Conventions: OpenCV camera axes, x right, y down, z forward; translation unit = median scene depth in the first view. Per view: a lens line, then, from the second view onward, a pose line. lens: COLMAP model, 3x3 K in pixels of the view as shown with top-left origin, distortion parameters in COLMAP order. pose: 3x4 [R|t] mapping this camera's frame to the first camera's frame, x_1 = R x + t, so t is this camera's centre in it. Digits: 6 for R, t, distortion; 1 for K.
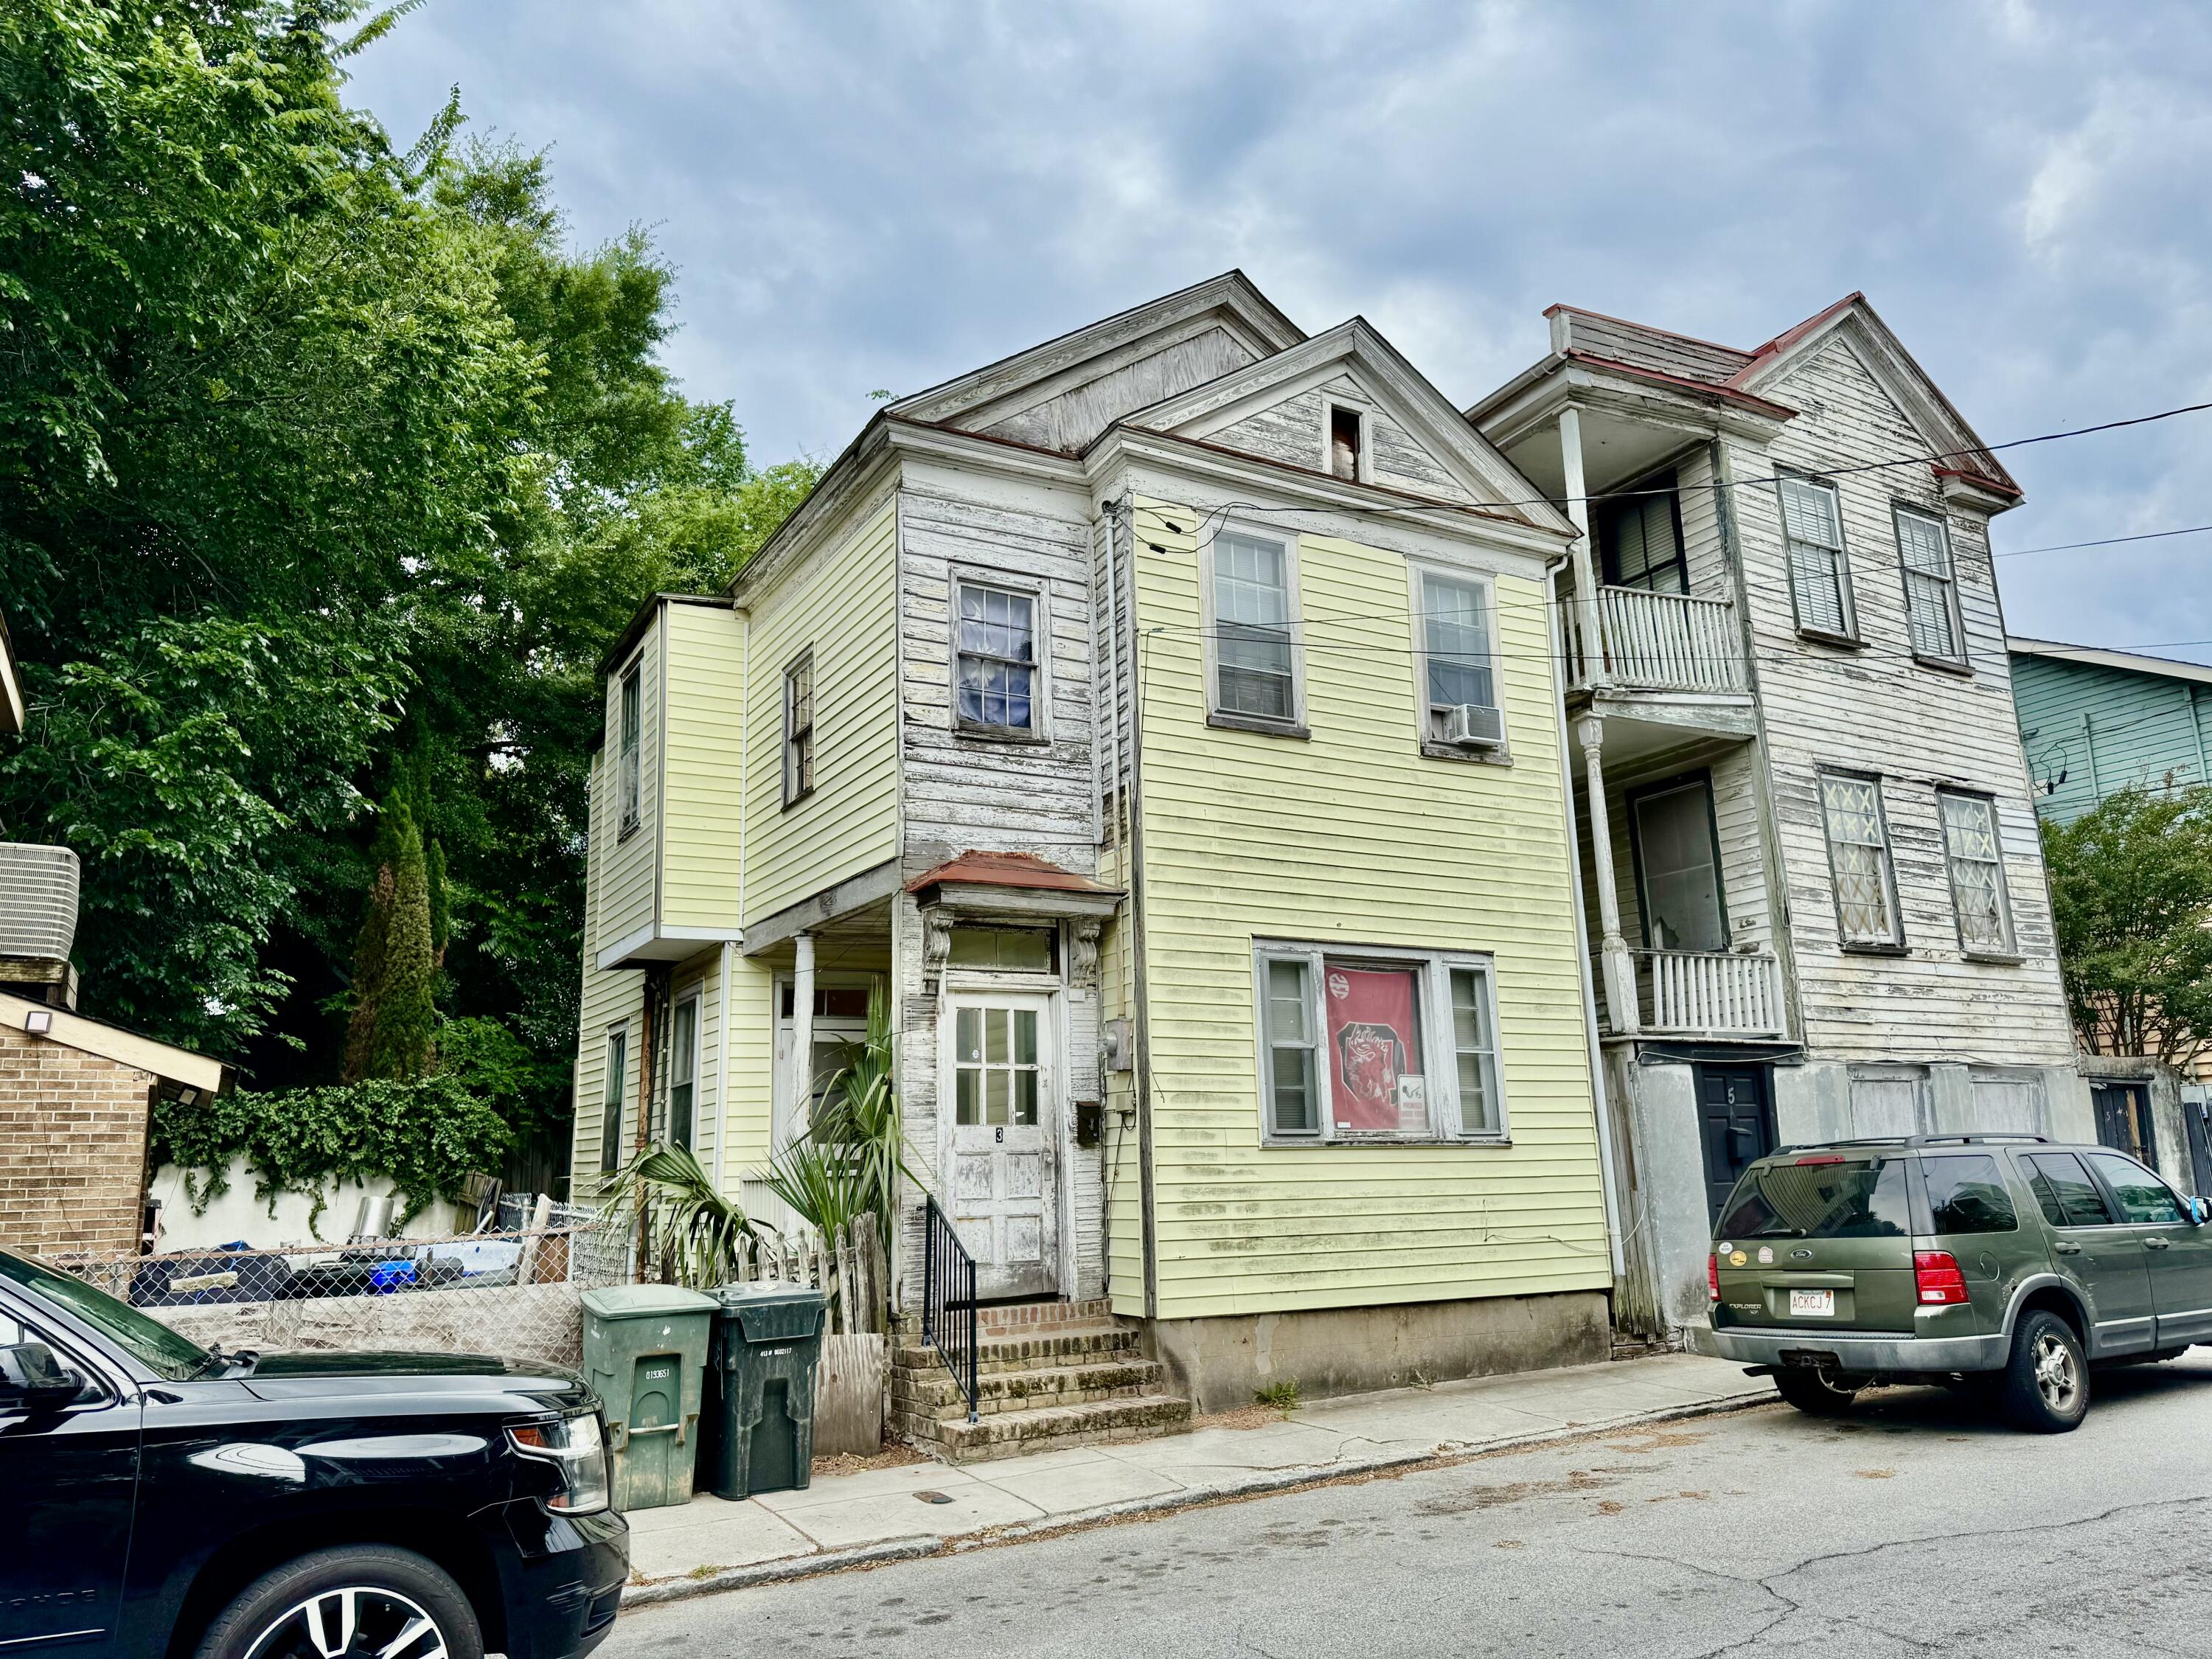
lens RADIAL K [[1502.7, 0, 1106.0], [0, 1502.7, 829.5], [0, 0, 1]] dist [0.130833, -0.162689]
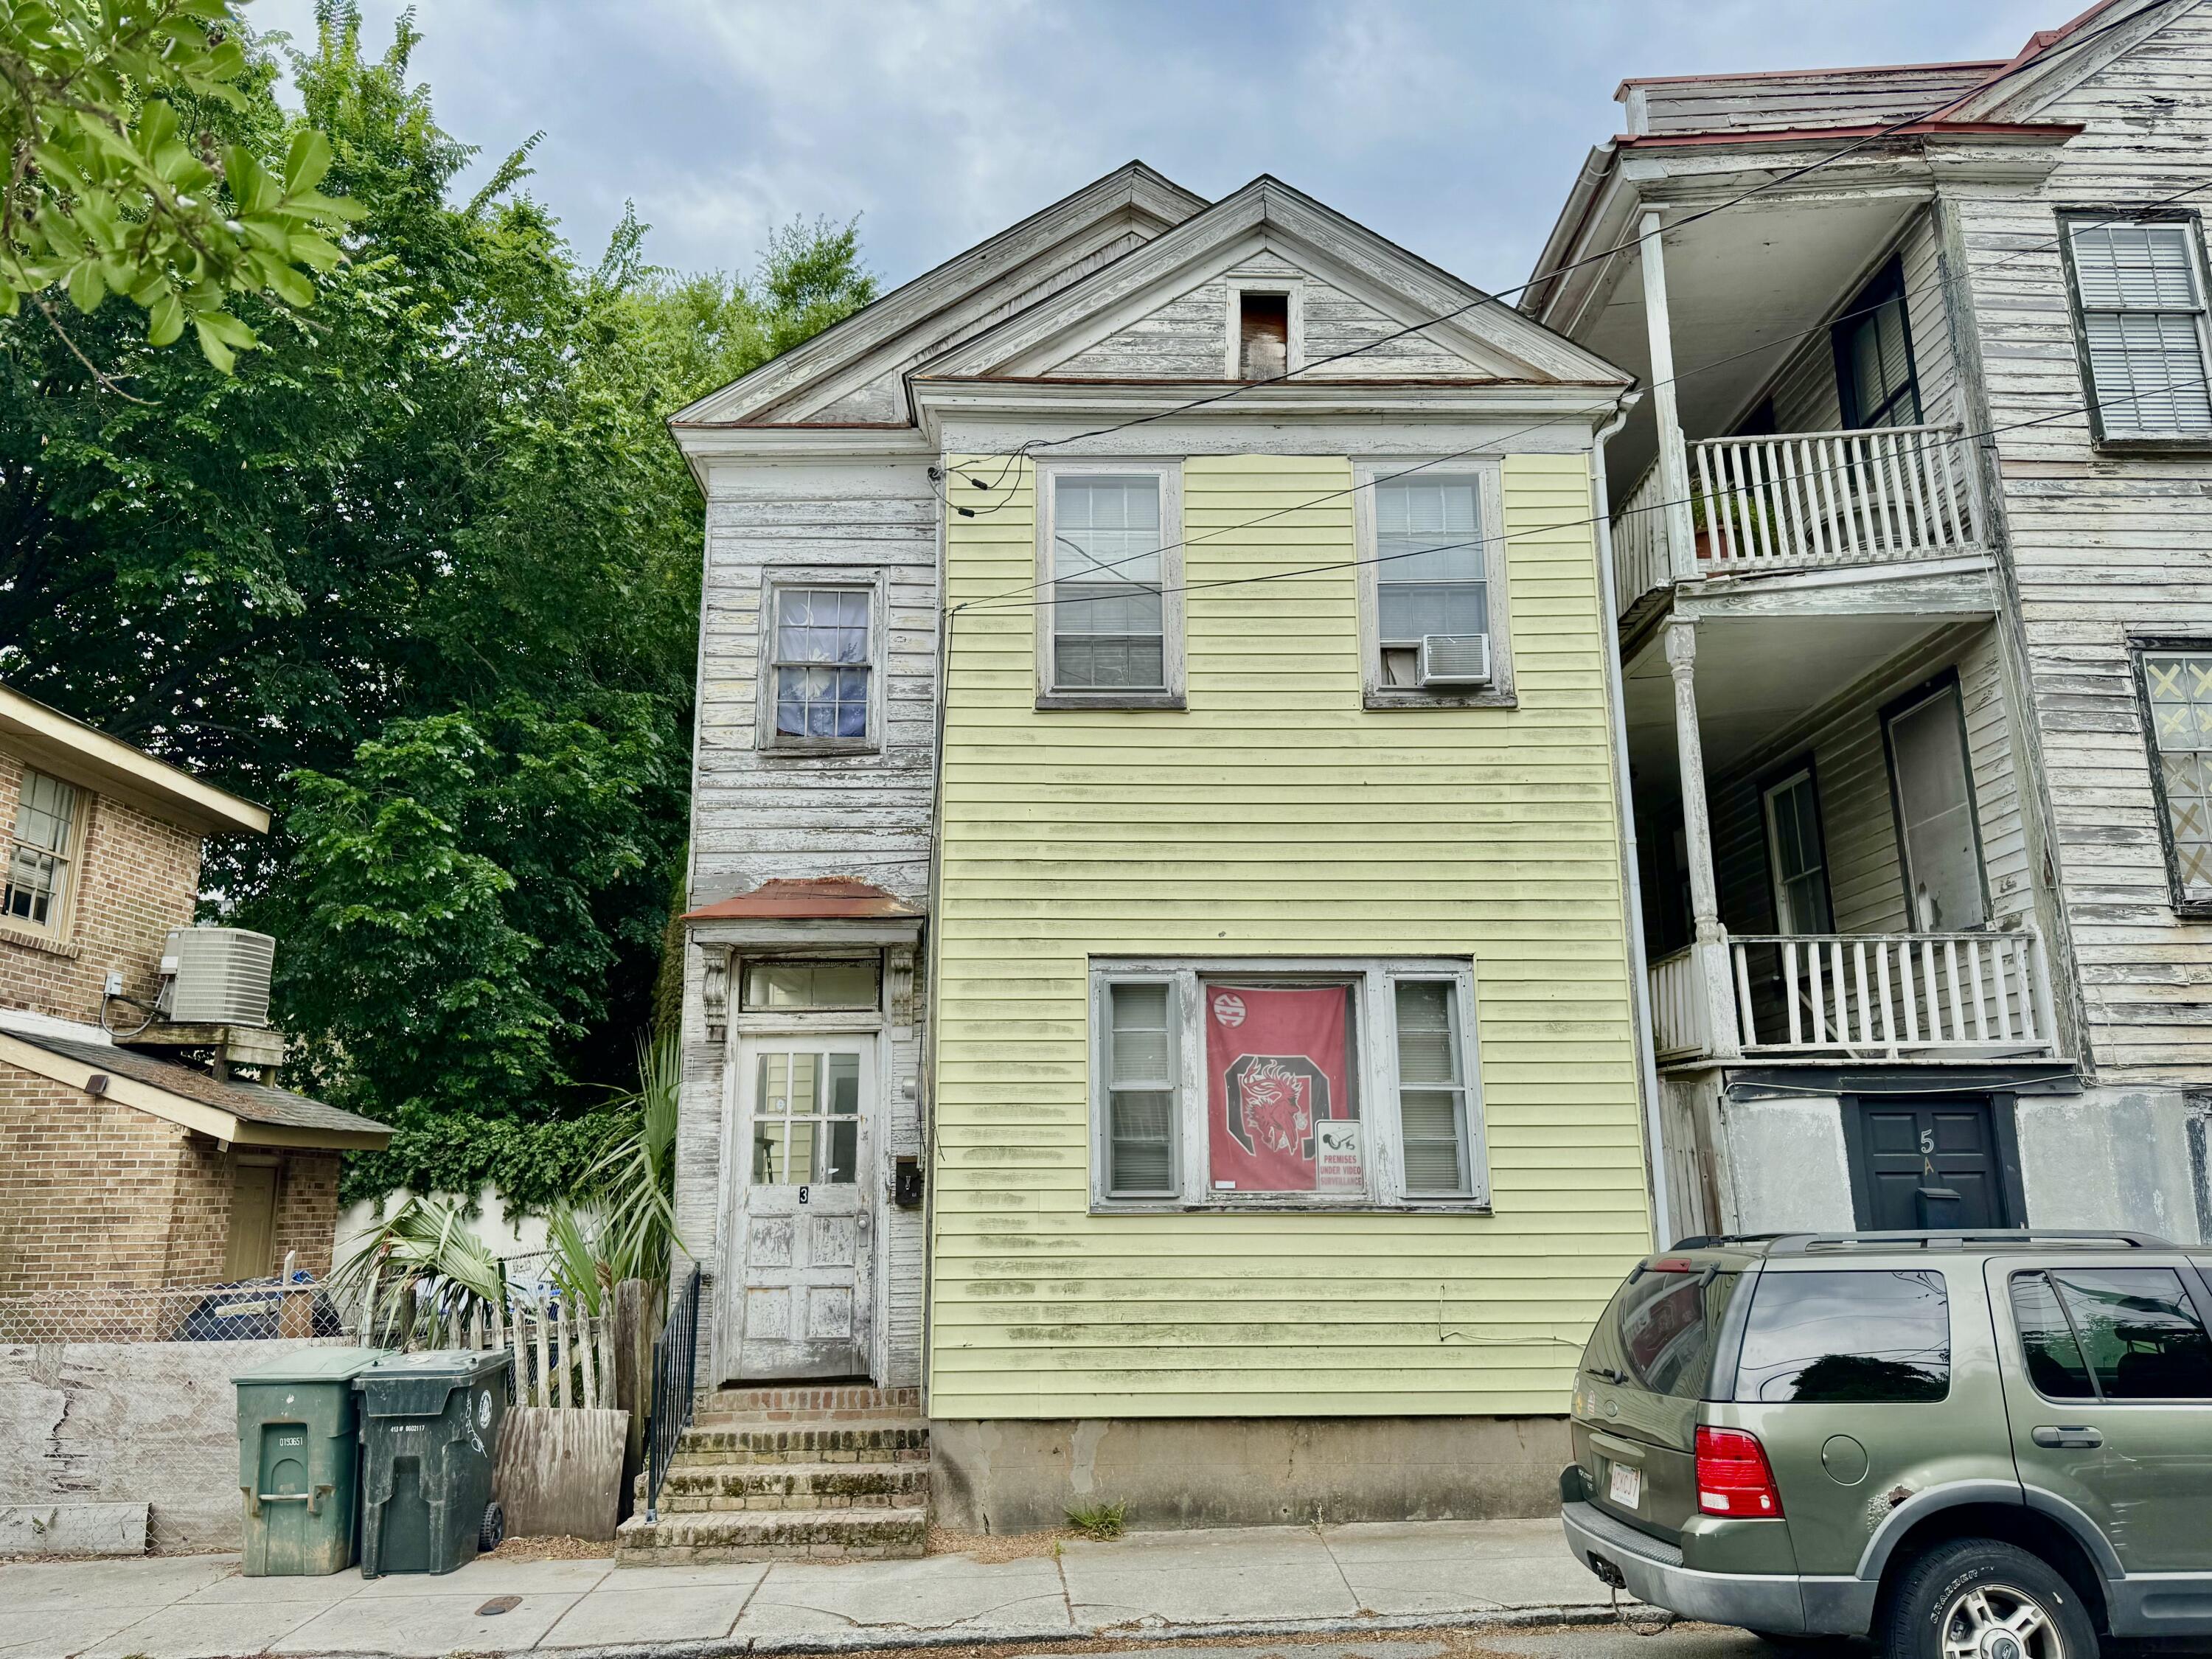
lens RADIAL K [[1536.6, 0, 1110.0], [0, 1536.6, 823.0], [0, 0, 1]] dist [0.102843, -0.140402]
pose [[0.884286, -0.088512, -0.458479, 0.508683], [0.088237, 0.995855, -0.022069, 0.017689], [0.458532, -0.020940, 0.888431, 0.258420]]
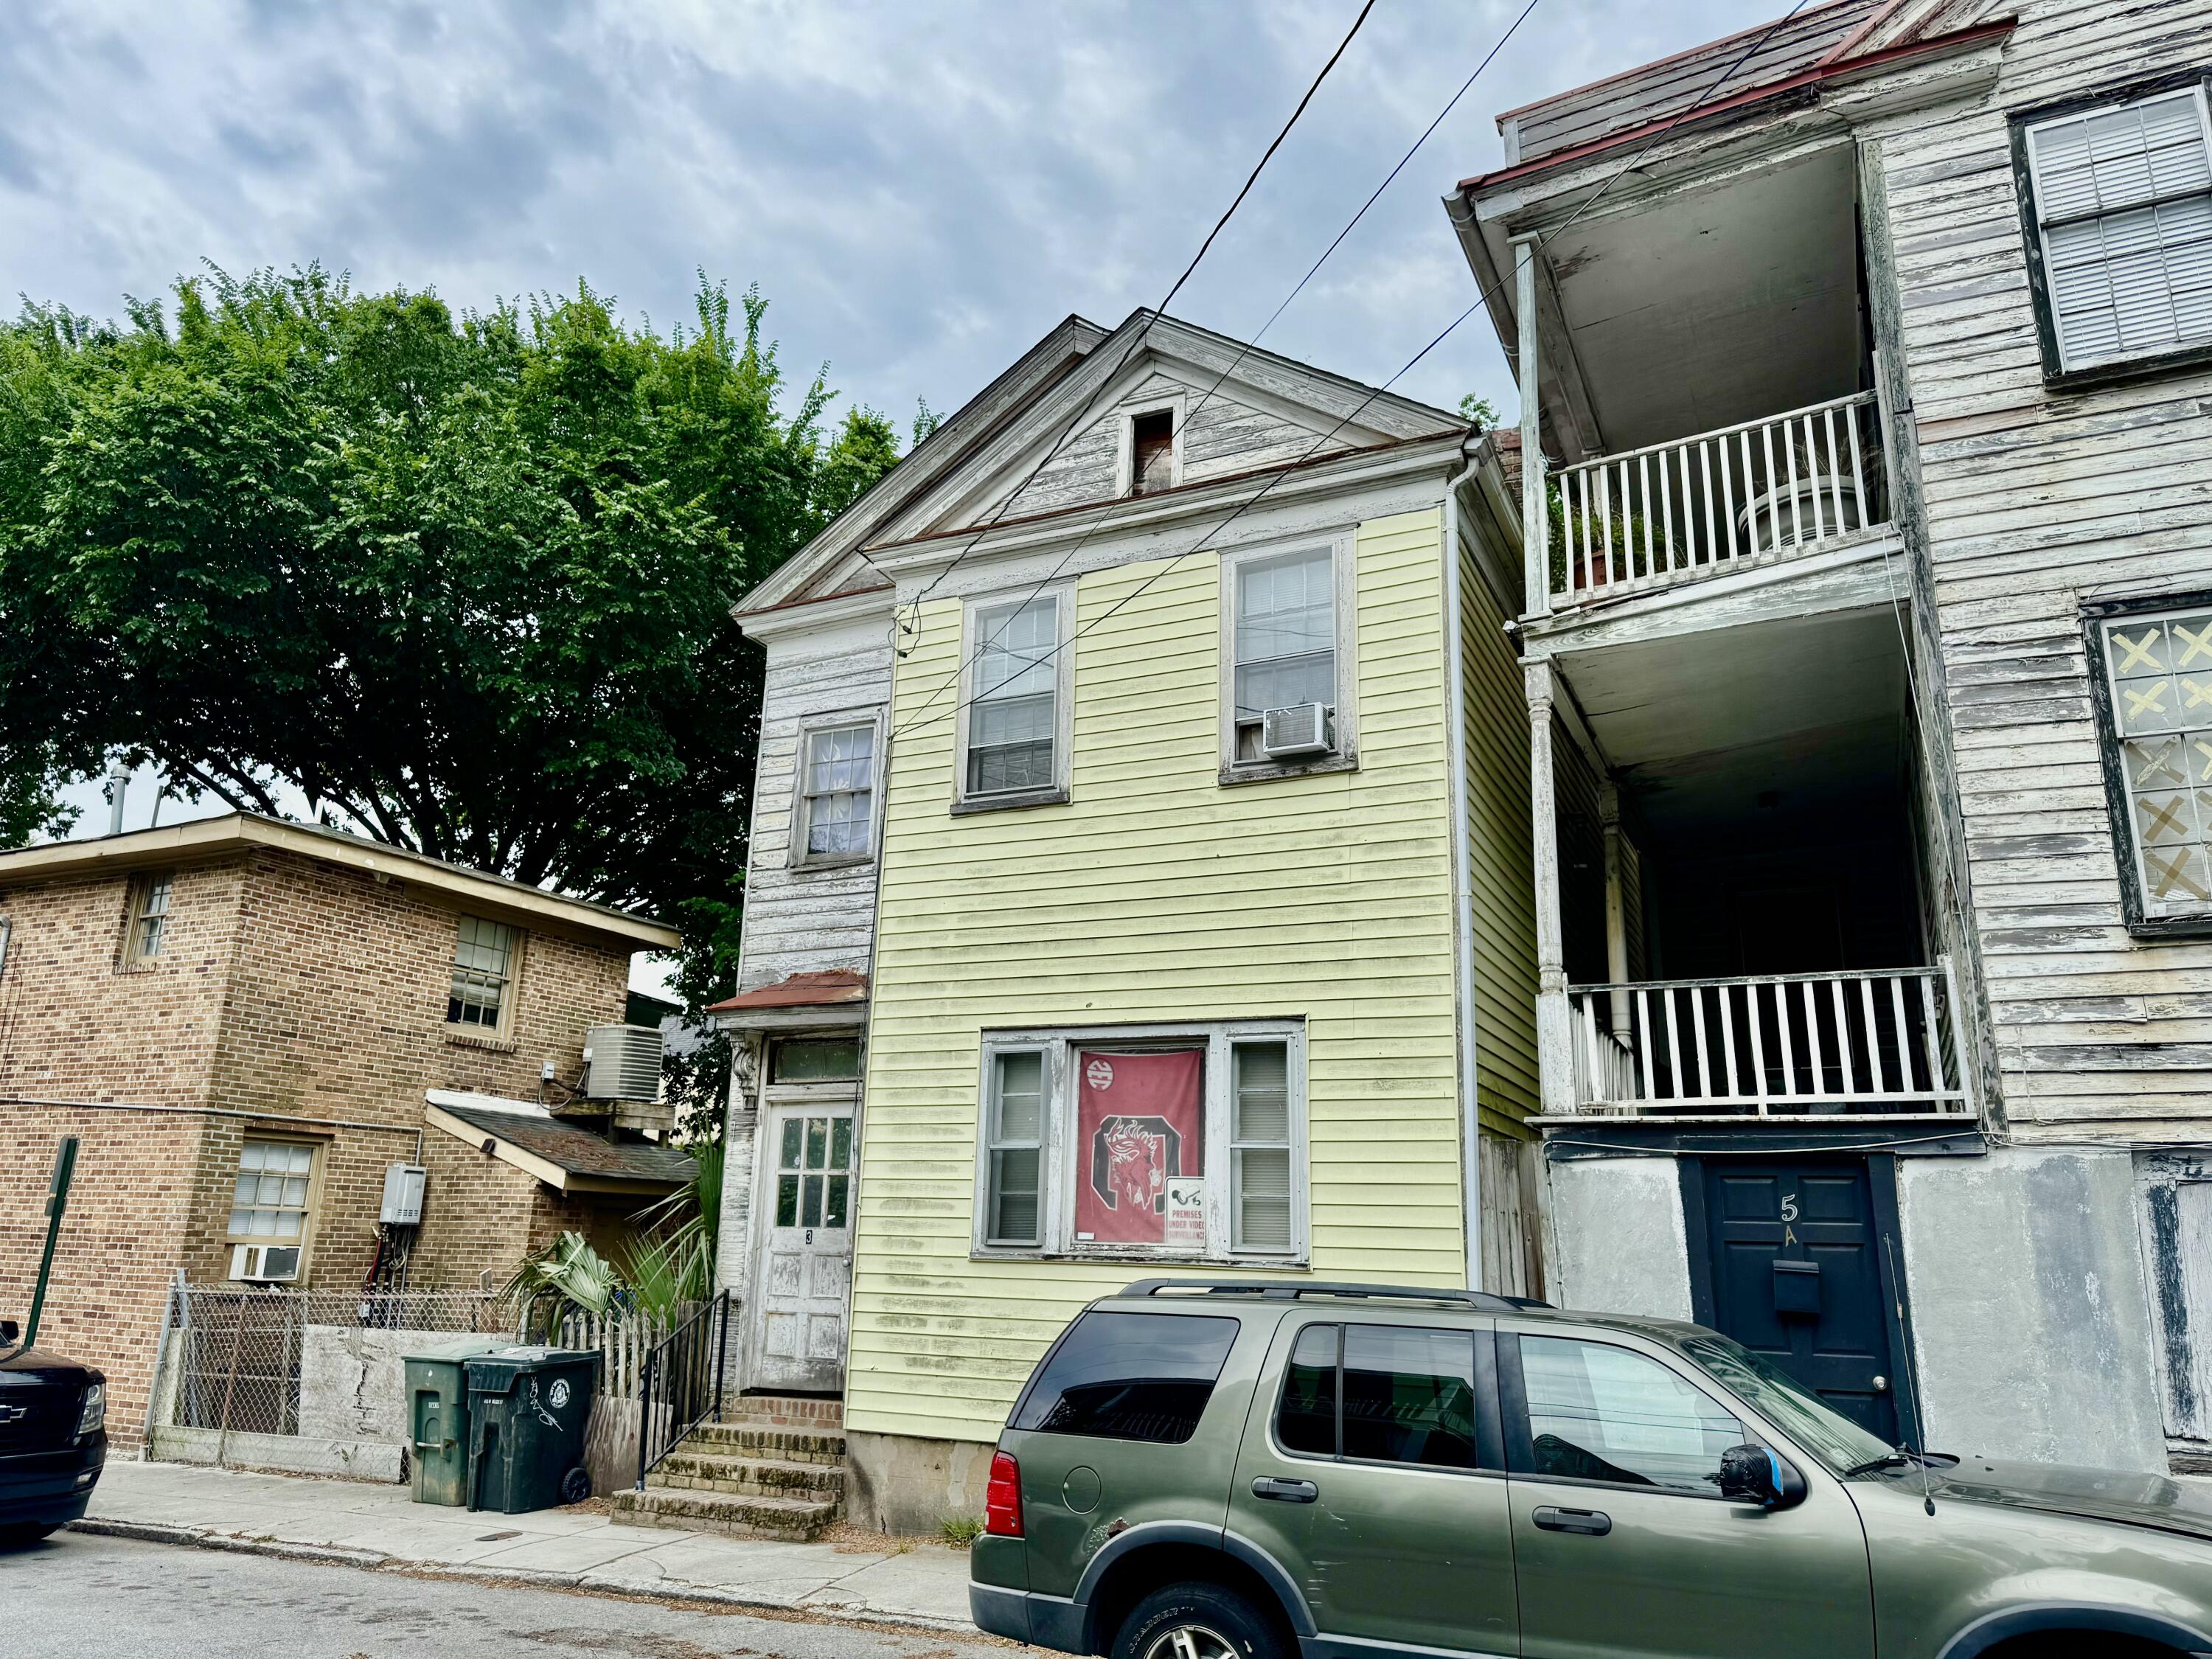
lens RADIAL K [[1551.0, 0, 1101.2], [0, 1551.0, 817.2], [0, 0, 1]] dist [0.113633, -0.159813]
pose [[0.569918, -0.181830, -0.801331, 0.956694], [0.141398, 0.982364, -0.122345, 0.070869], [0.809445, -0.043580, 0.585577, 0.503407]]
